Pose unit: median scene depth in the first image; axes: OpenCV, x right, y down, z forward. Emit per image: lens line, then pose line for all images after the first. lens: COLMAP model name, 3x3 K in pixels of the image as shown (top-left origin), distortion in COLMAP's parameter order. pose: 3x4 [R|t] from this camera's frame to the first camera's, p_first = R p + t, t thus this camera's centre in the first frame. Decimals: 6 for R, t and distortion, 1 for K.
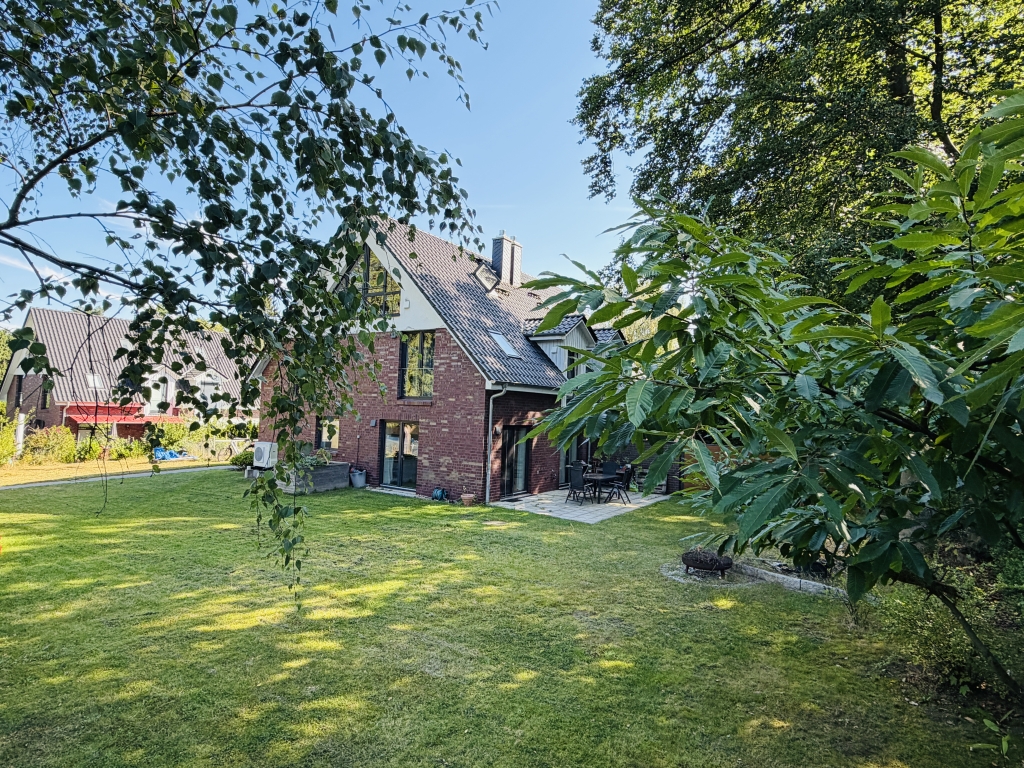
lens RADIAL K [[566.7, 0, 512.0], [0, 566.7, 386.0], [0, 0, 1]] dist [-0.001186, 0.001899]
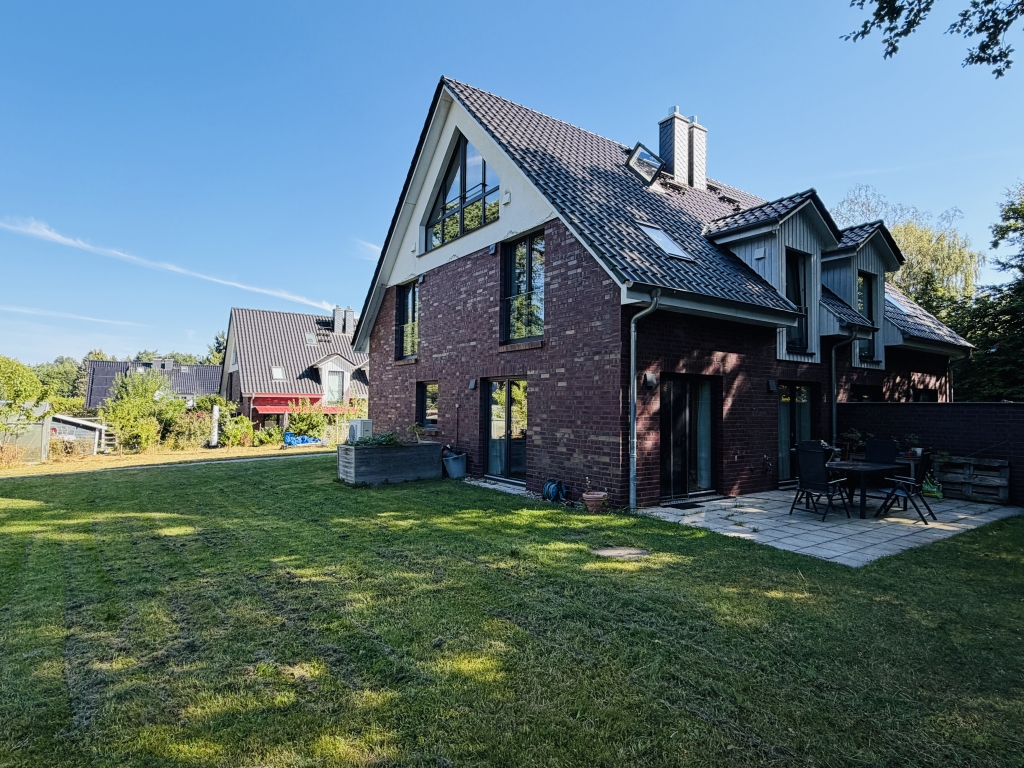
lens RADIAL K [[566.7, 0, 513.5], [0, 566.7, 380.1], [0, 0, 1]] dist [-0.001186, 0.001899]
pose [[0.932267, -0.042859, -0.359224, 0.048103], [0.038667, 0.999074, -0.018850, 0.080039], [0.359699, 0.003683, 0.933061, 0.407892]]
